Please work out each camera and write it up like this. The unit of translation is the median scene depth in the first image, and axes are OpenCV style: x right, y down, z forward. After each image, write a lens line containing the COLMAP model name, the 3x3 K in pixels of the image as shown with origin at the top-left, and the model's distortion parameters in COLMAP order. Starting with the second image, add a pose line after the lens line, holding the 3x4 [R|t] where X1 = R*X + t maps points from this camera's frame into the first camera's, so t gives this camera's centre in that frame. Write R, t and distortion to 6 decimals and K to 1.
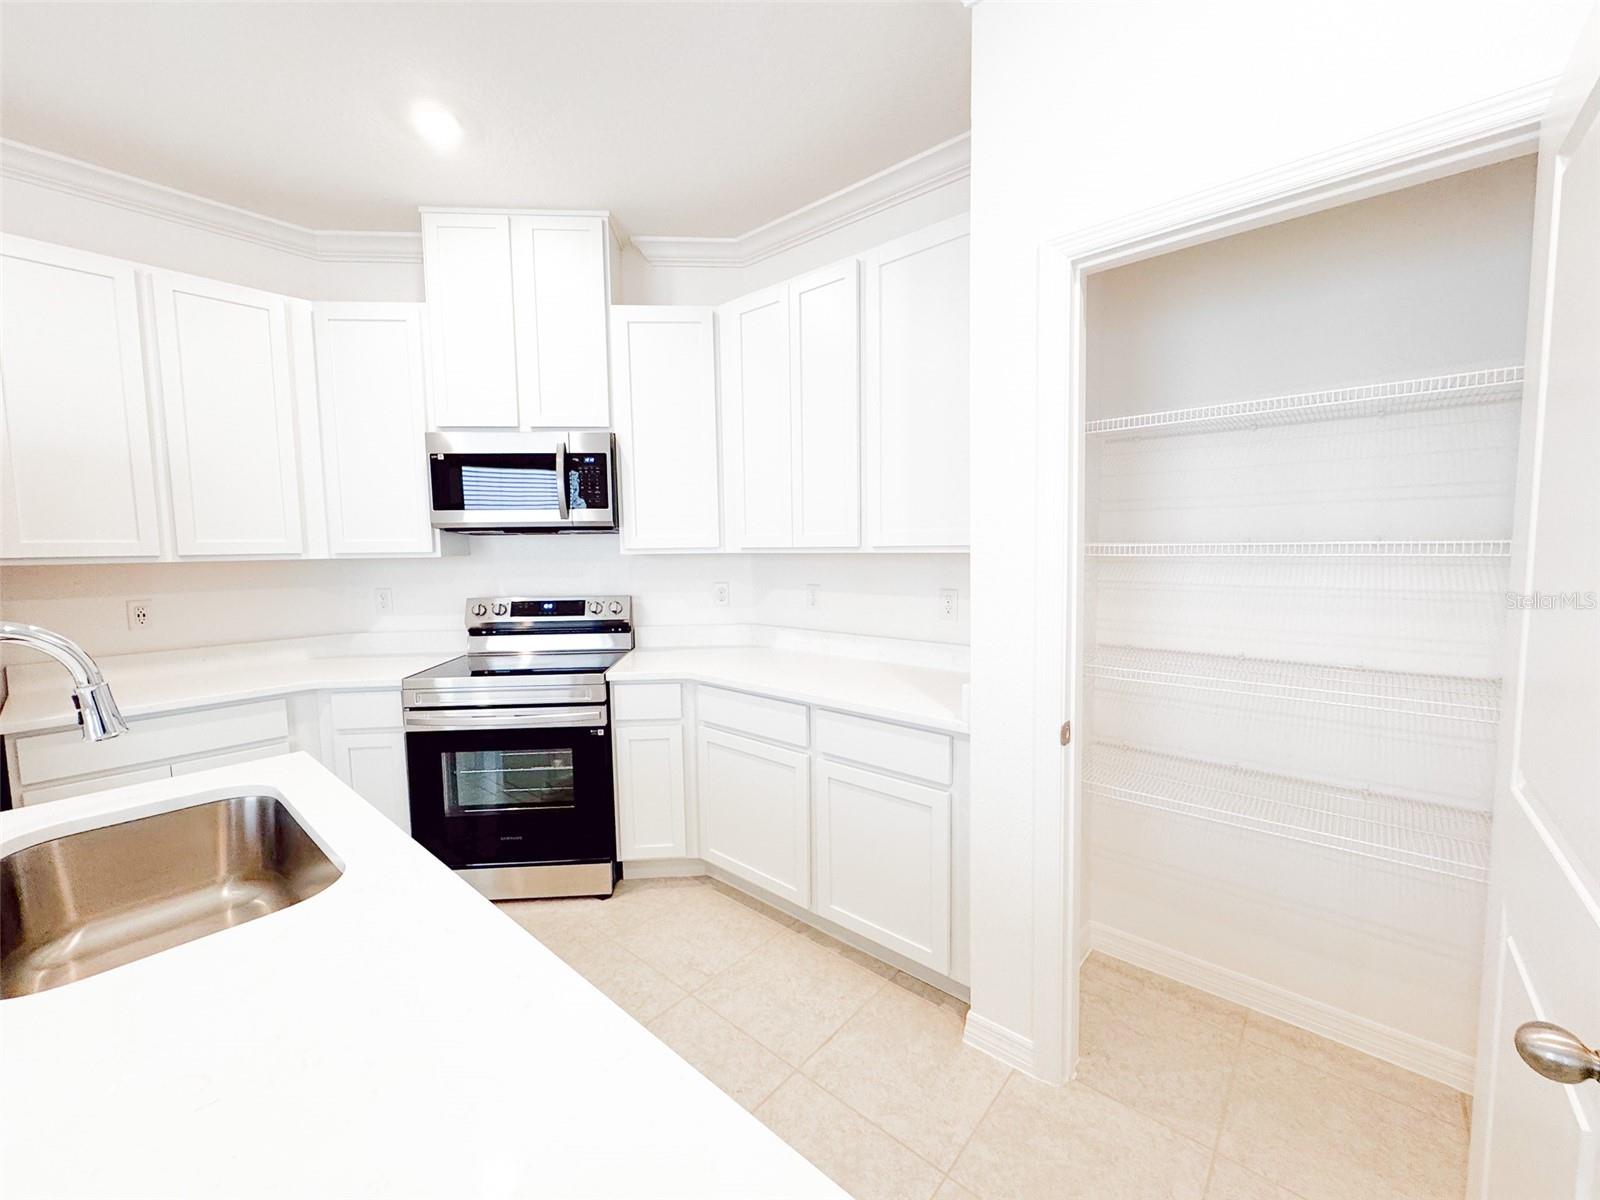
lens RADIAL K [[642.9, 0, 796.2], [0, 642.9, 596.3], [0, 0, 1]] dist [0.001578, 0.000890]
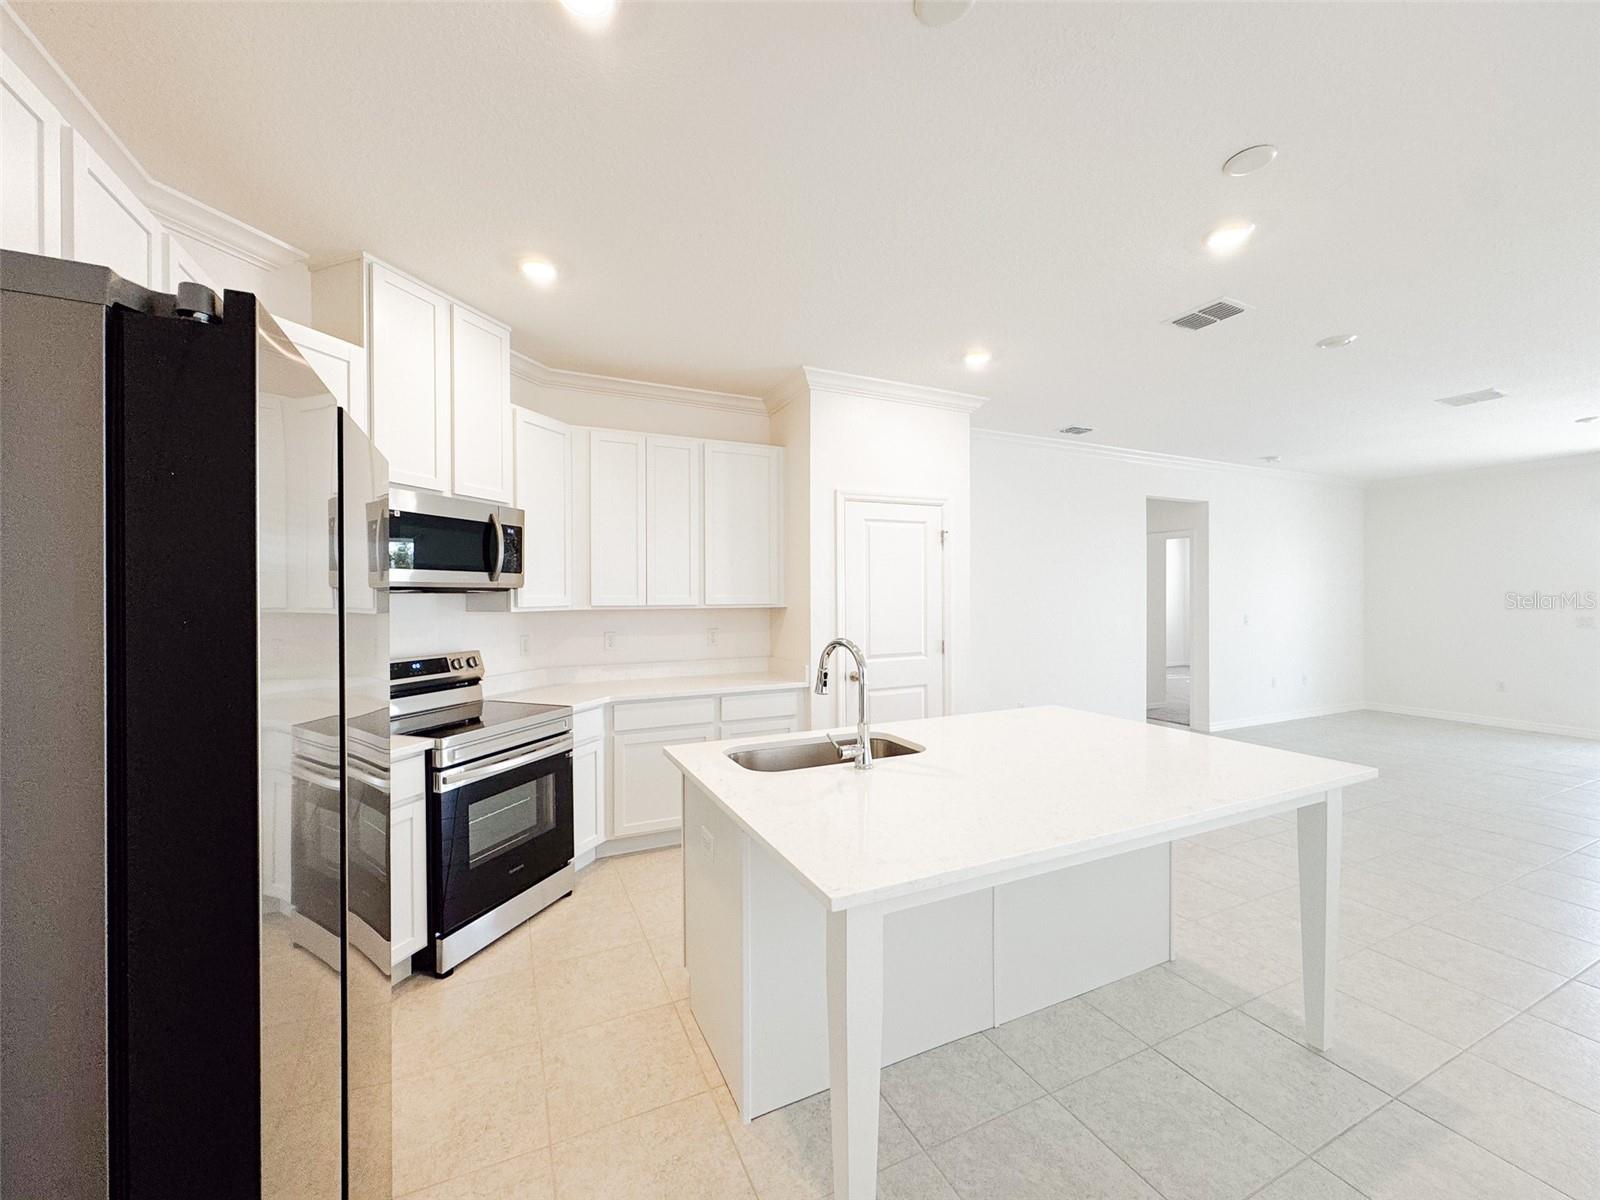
lens RADIAL K [[642.9, 0, 796.2], [0, 642.9, 596.3], [0, 0, 1]] dist [0.001578, 0.000890]
pose [[0.404310, 0.007966, 0.914587, -1.170883], [0.071078, 0.996664, -0.040102, -0.011598], [-0.911856, 0.081220, 0.402395, 0.072295]]
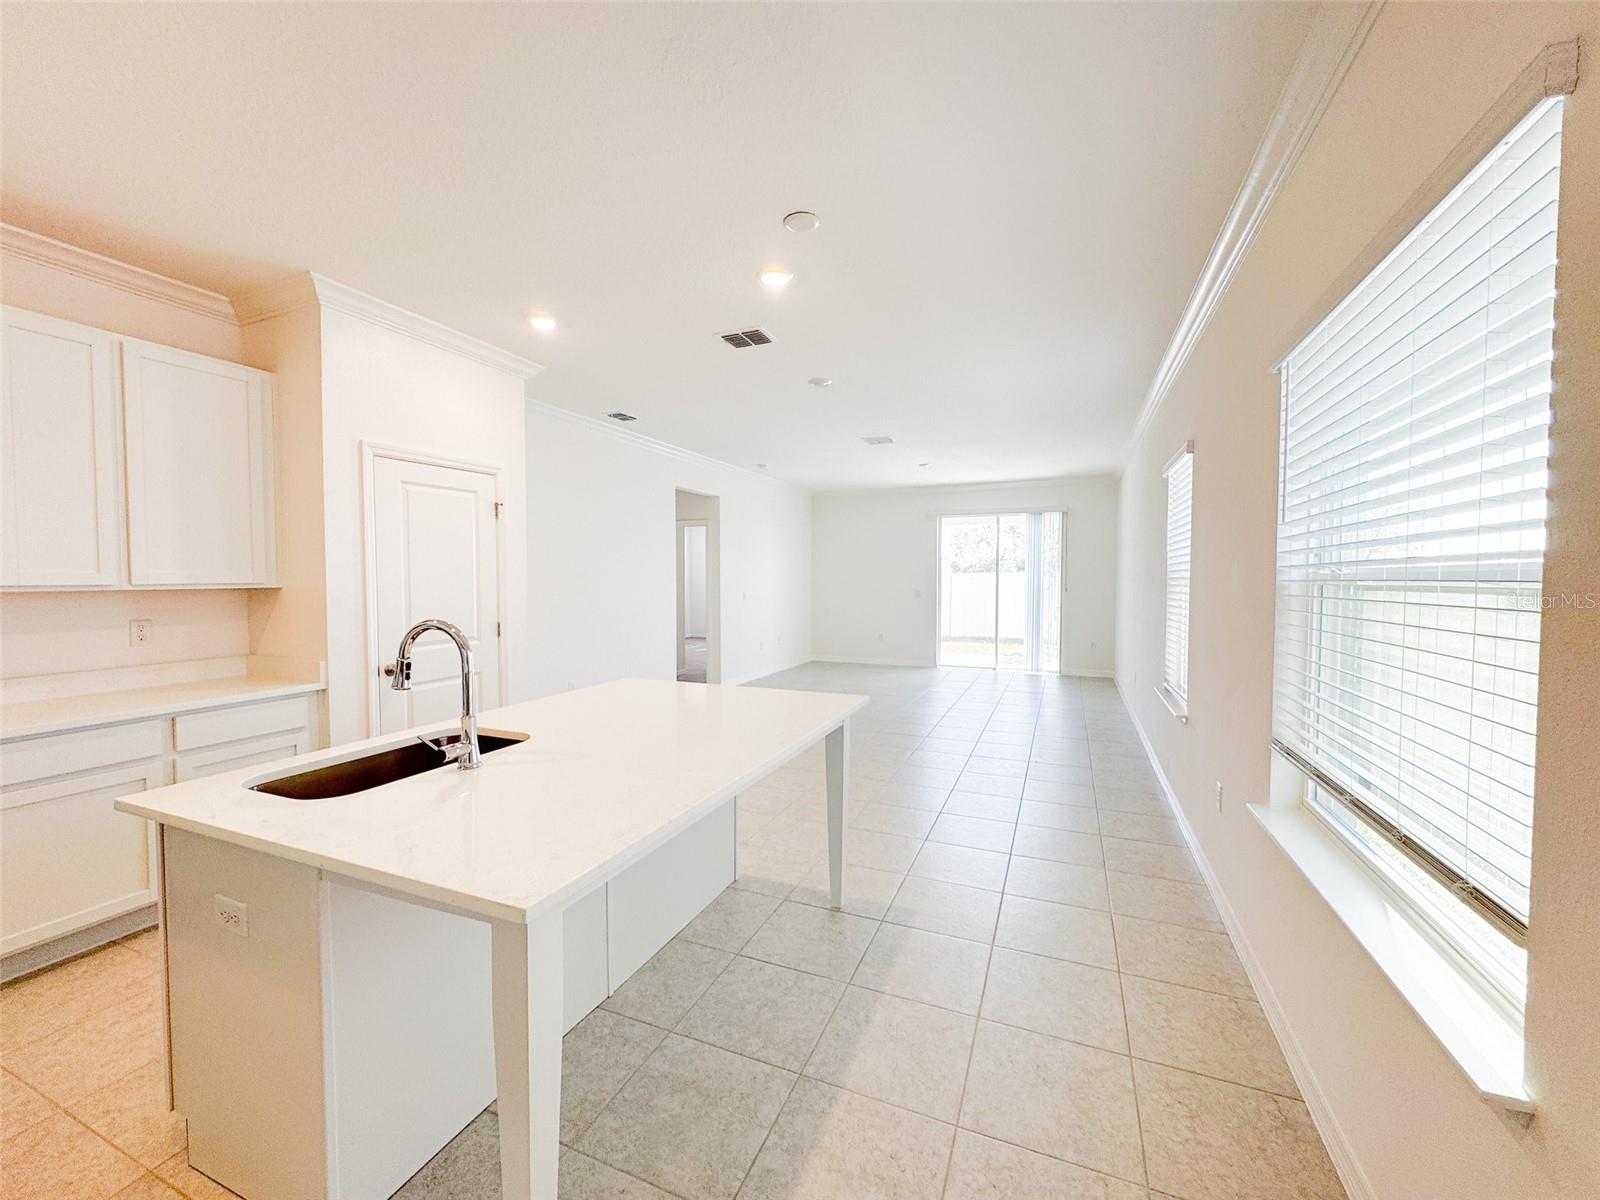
lens RADIAL K [[642.9, 0, 796.2], [0, 642.9, 596.3], [0, 0, 1]] dist [0.001578, 0.000890]
pose [[-0.309093, -0.017968, 0.950862, -1.169145], [0.078895, 0.995891, 0.044465, -0.011648], [-0.947754, 0.088762, -0.306405, 0.193486]]
